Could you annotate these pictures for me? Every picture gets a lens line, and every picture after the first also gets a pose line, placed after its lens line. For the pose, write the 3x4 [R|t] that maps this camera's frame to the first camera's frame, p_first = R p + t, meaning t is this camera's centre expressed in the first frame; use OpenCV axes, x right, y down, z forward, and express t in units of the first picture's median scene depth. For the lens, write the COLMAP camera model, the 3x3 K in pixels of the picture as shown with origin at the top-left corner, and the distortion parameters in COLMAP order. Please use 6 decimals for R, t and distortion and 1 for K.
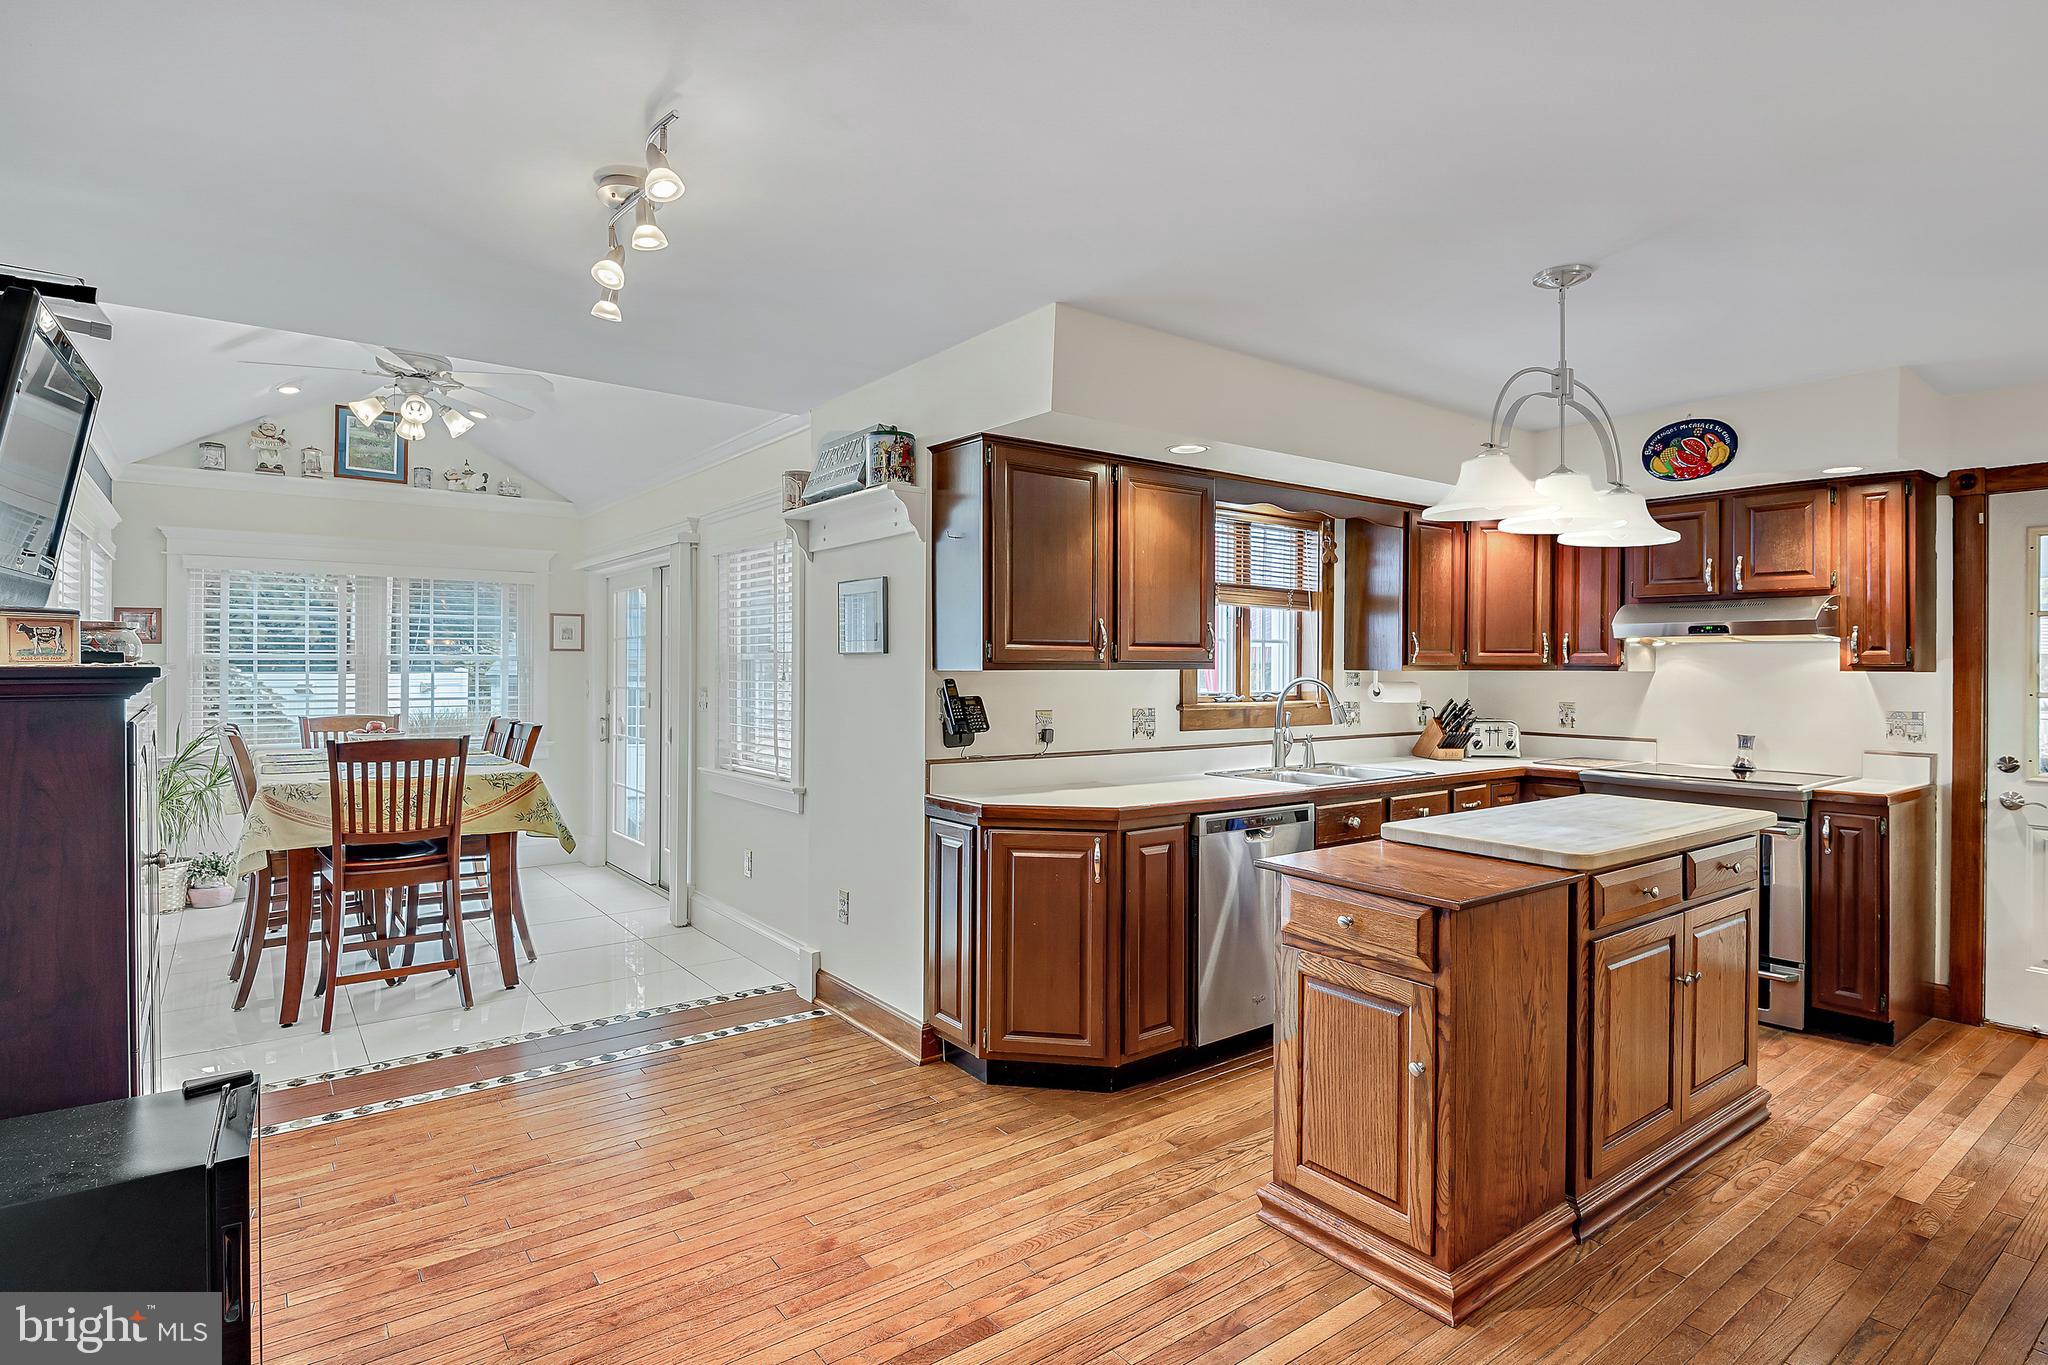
lens RADIAL K [[1038.4, 0, 1068.9], [0, 1038.4, 670.1], [0, 0, 1]] dist [0.002550, -0.007730]
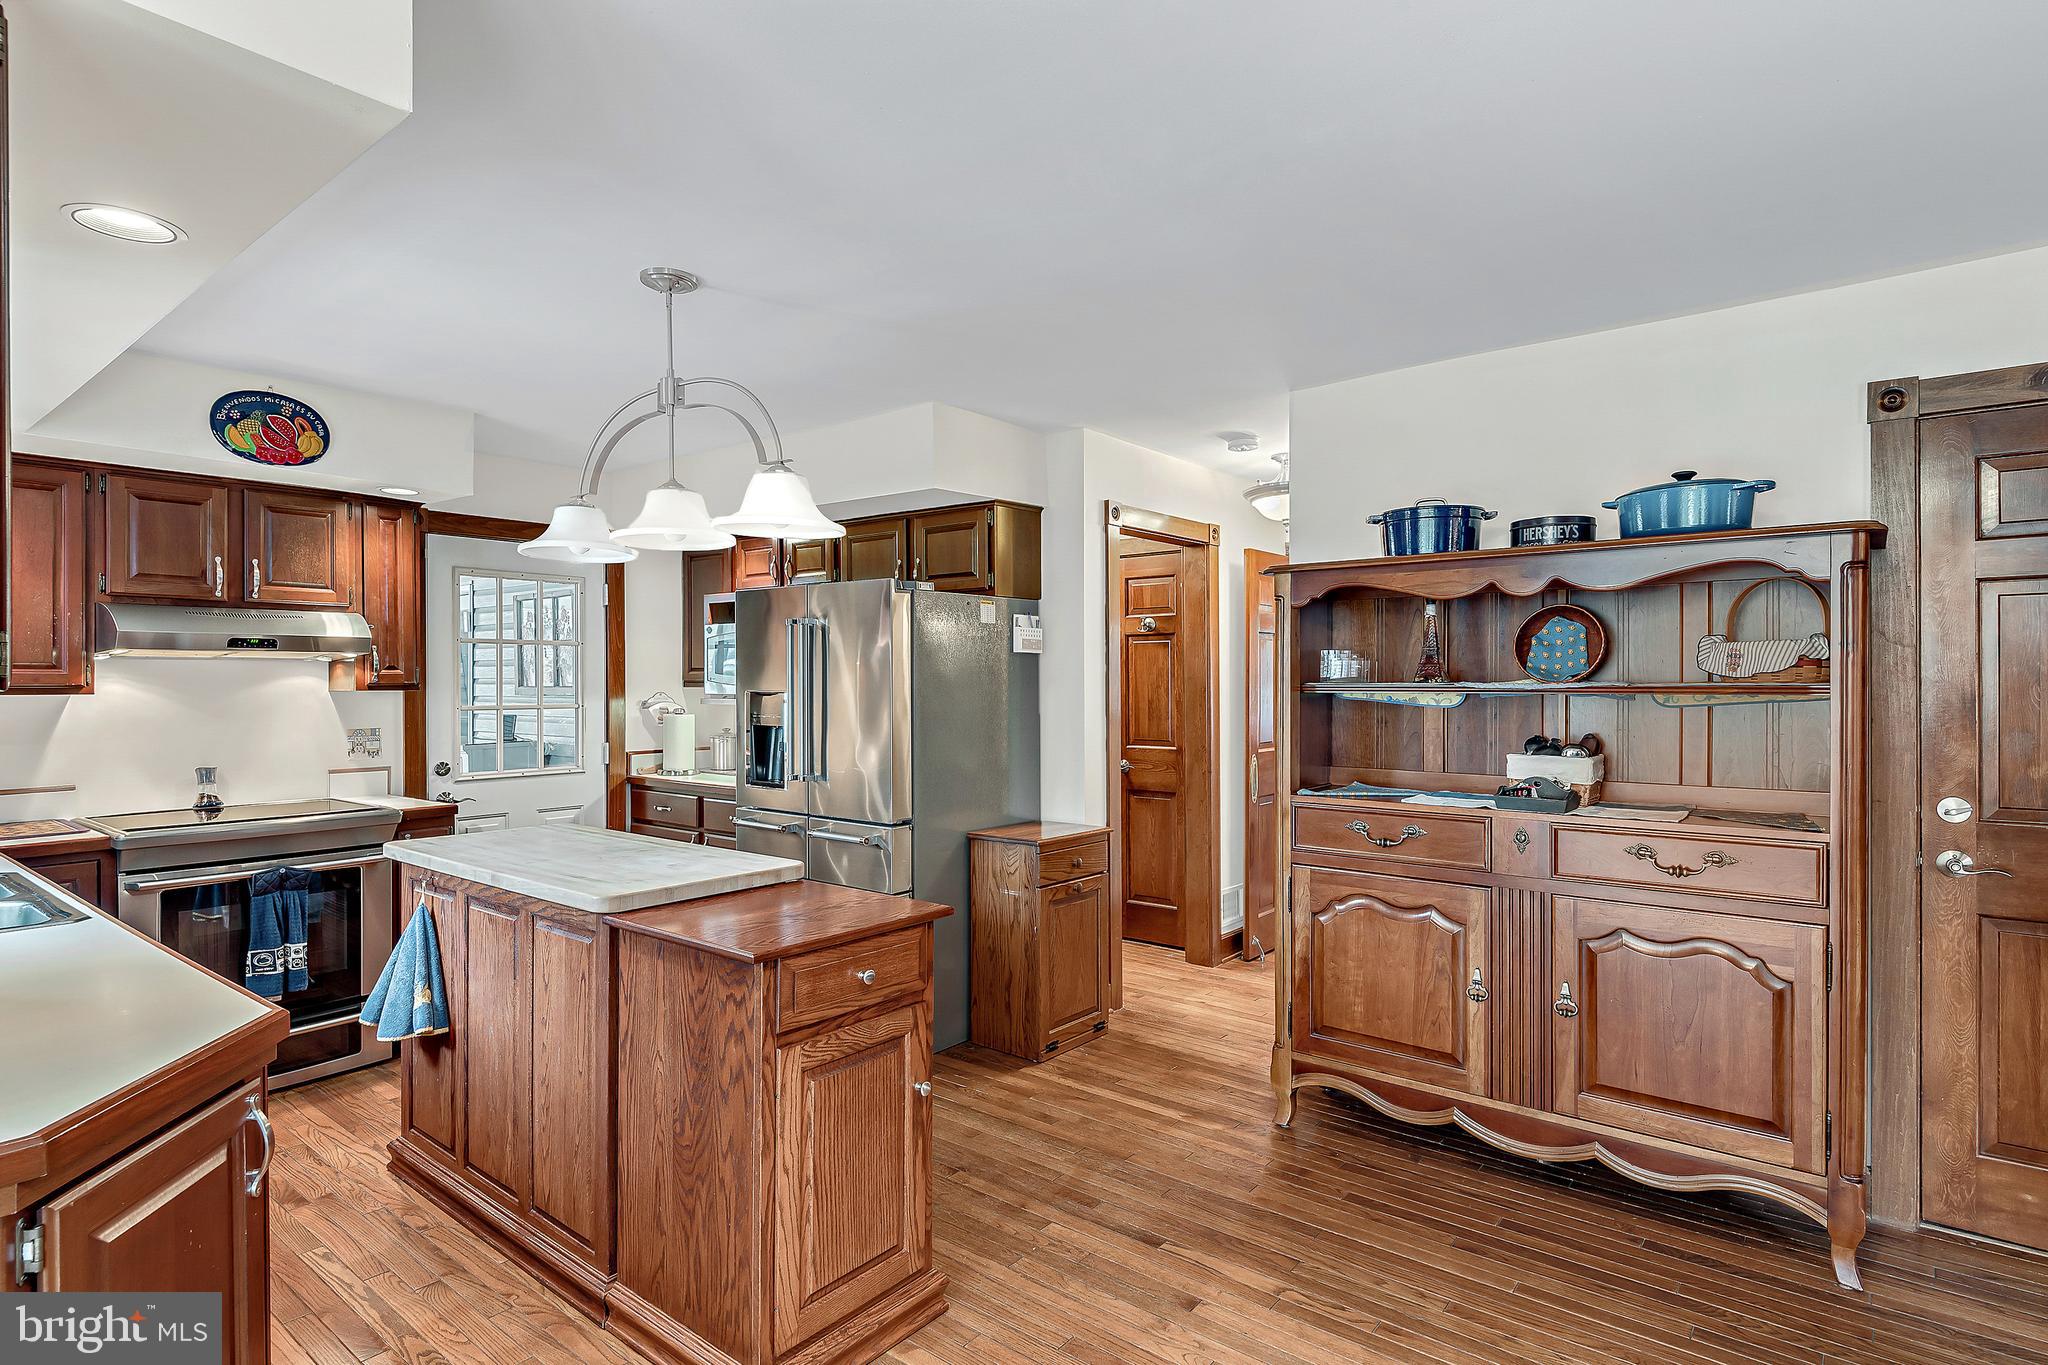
lens RADIAL K [[1038.4, 0, 1024.2], [0, 1038.4, 677.6], [0, 0, 1]] dist [0.002550, -0.007730]
pose [[-0.220850, 0.000811, 0.975307, -0.586616], [0.005365, 0.999986, 0.000384, -0.013633], [-0.975293, 0.005317, -0.220851, 0.984345]]
